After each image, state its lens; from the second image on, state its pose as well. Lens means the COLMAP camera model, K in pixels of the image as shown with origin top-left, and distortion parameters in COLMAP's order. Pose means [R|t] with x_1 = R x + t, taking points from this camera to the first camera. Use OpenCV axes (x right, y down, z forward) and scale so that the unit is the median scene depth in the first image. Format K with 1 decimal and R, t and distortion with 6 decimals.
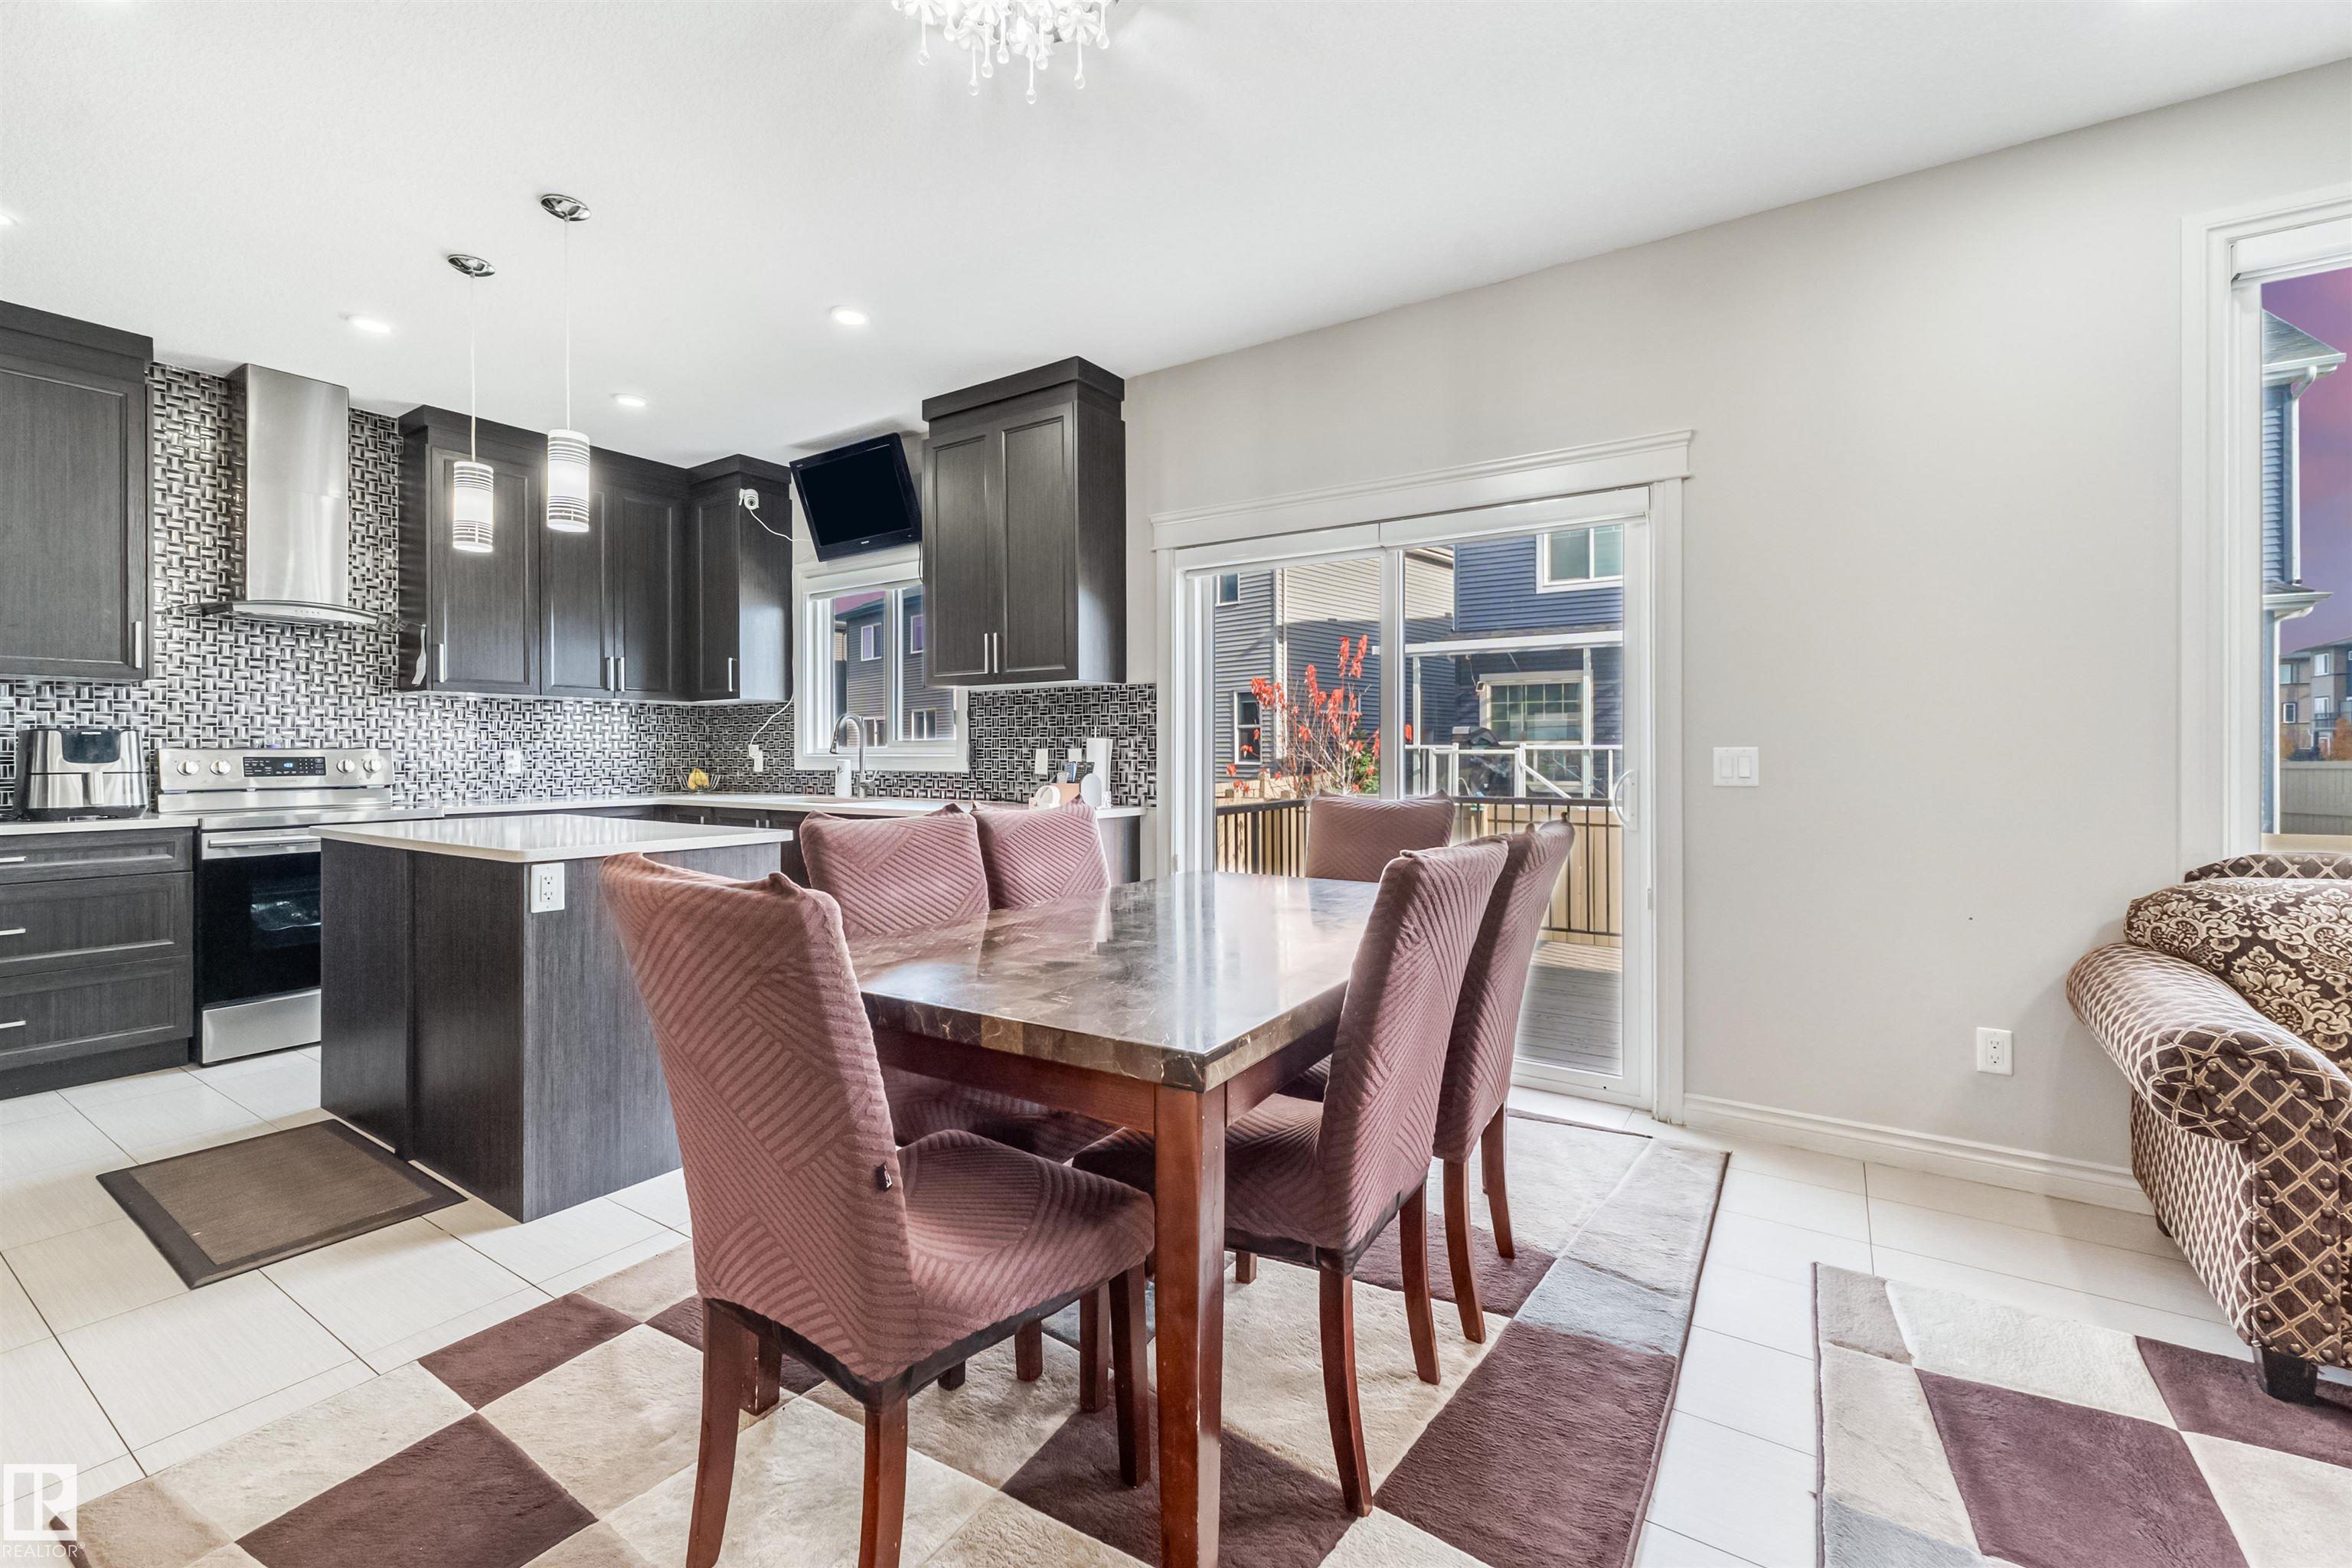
lens RADIAL K [[988.4, 0, 1172.8], [0, 988.4, 750.5], [0, 0, 1]] dist [0.003442, 0.000602]
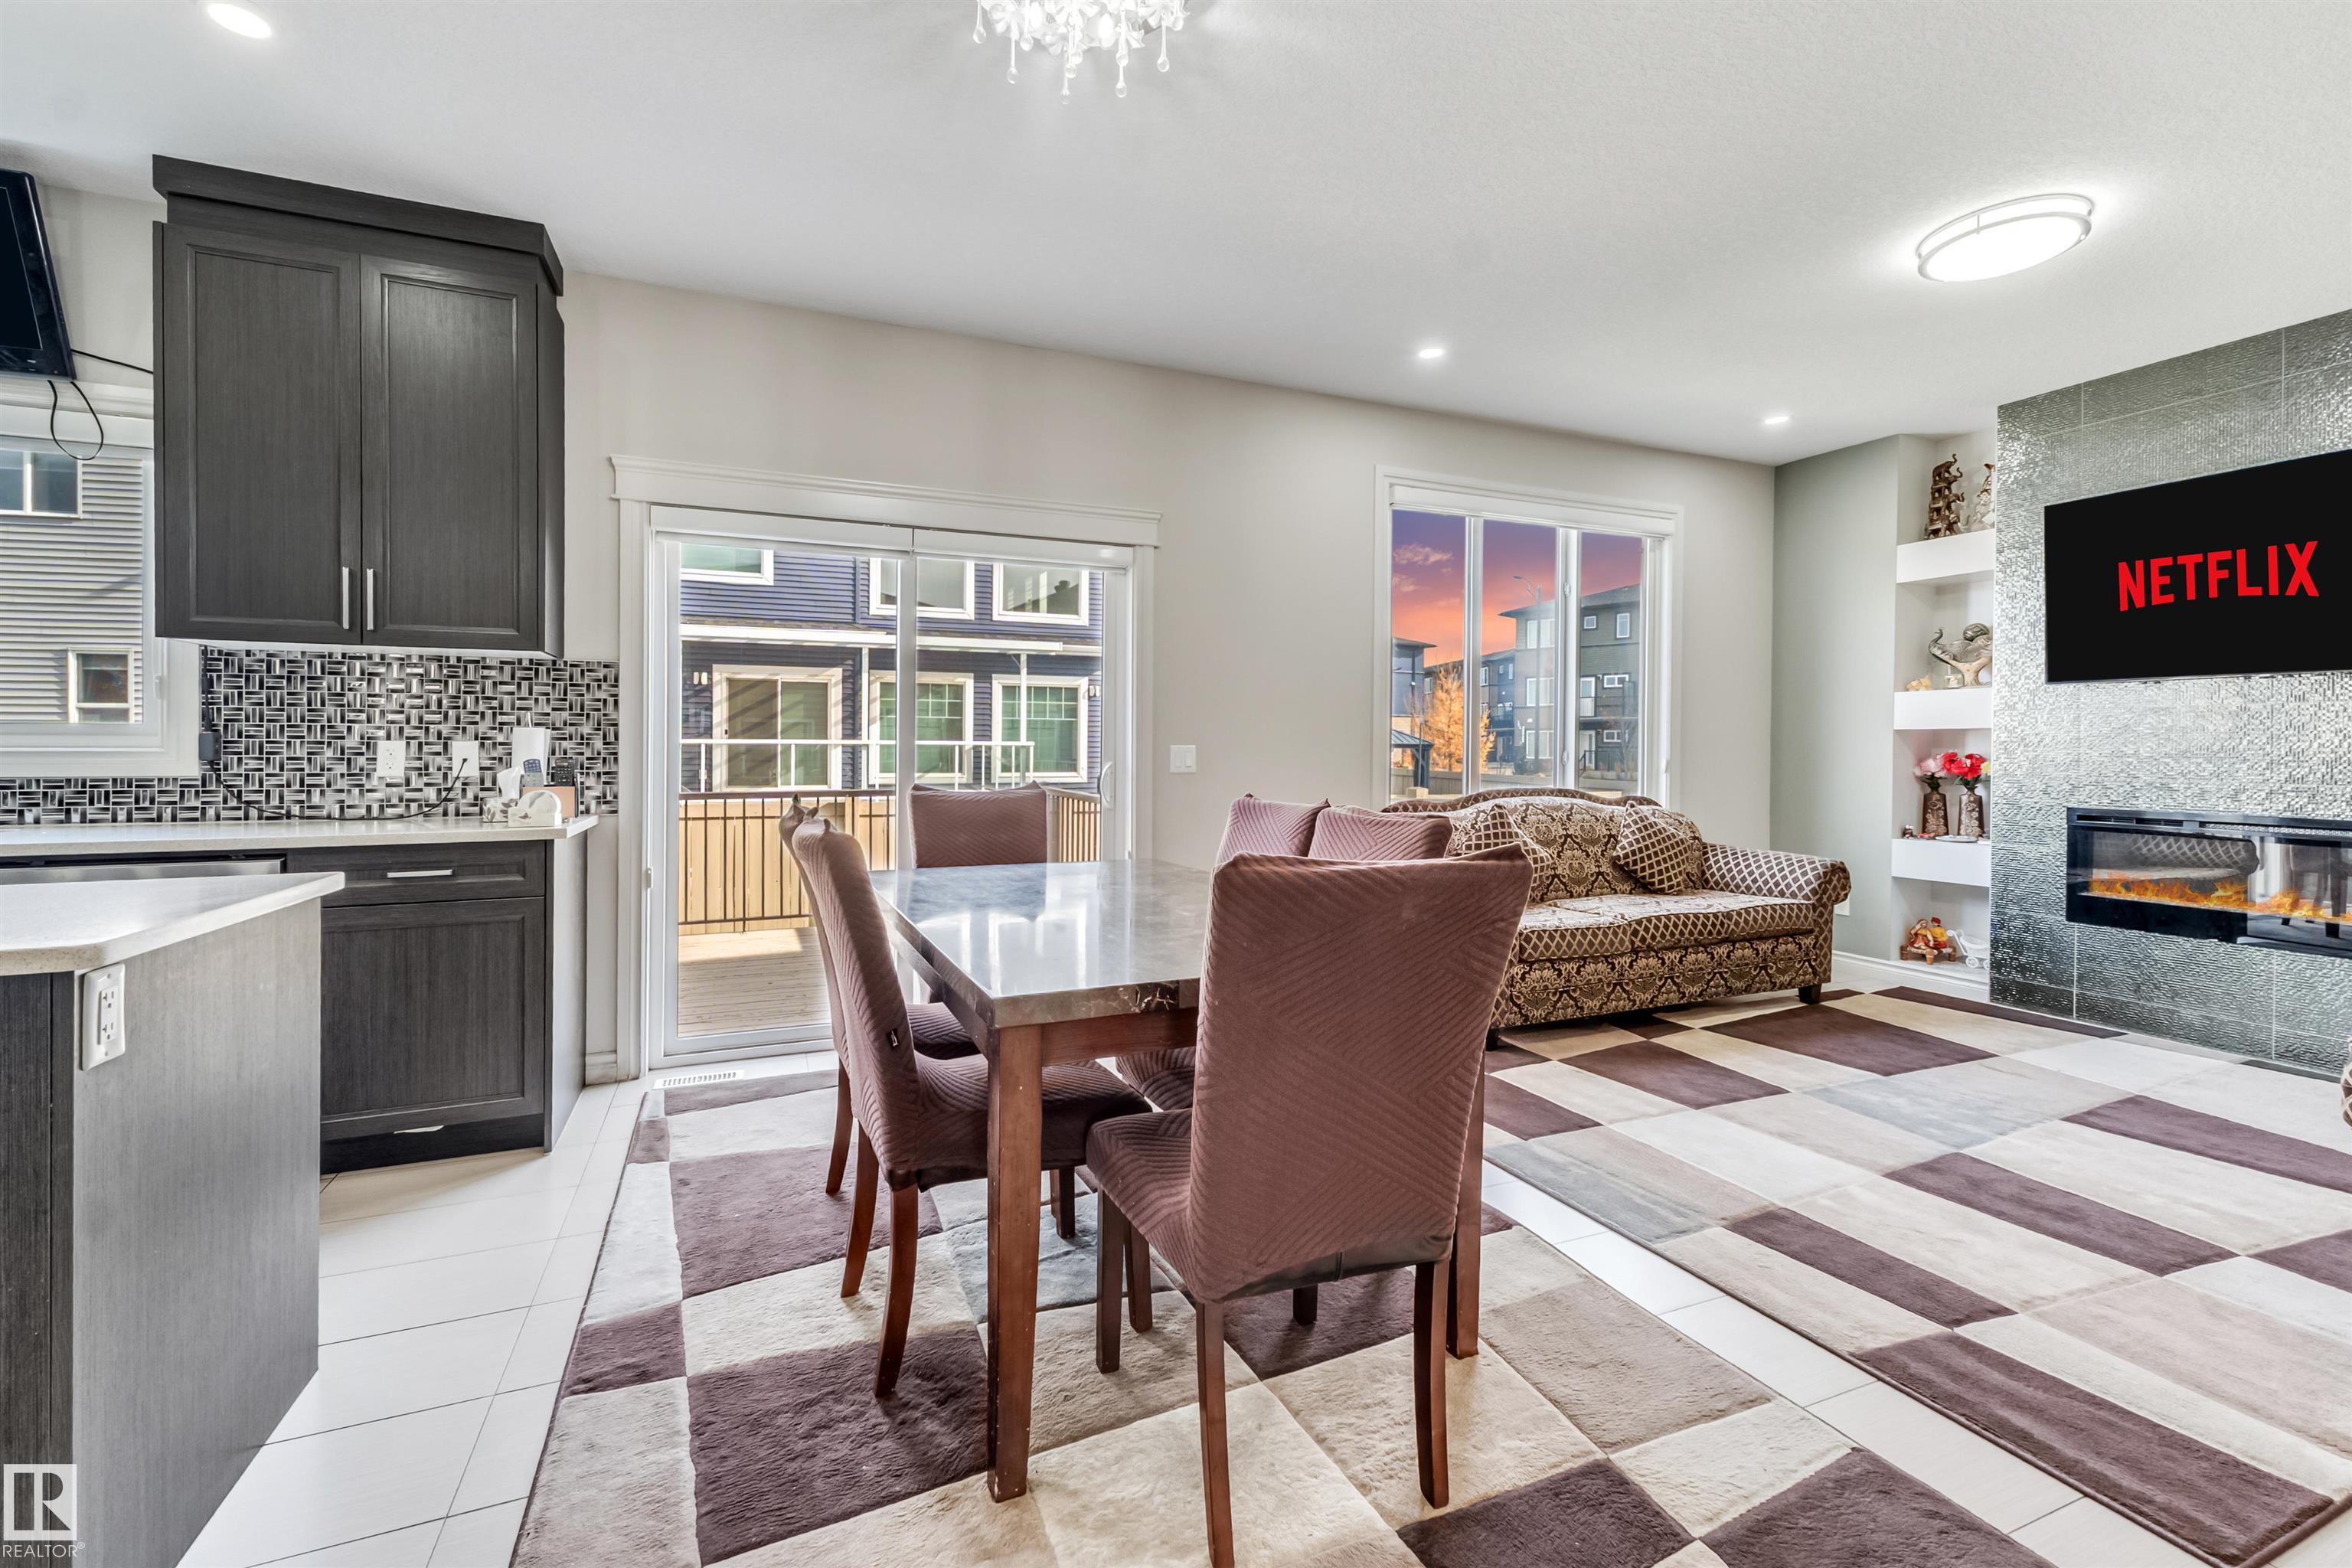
lens RADIAL K [[988.4, 0, 1172.8], [0, 988.4, 750.5], [0, 0, 1]] dist [0.003442, 0.000602]
pose [[0.554597, 0.000918, 0.832118, -0.440950], [-0.005834, 0.999979, 0.002786, 0.000061], [-0.832098, -0.006400, 0.554591, 0.163291]]
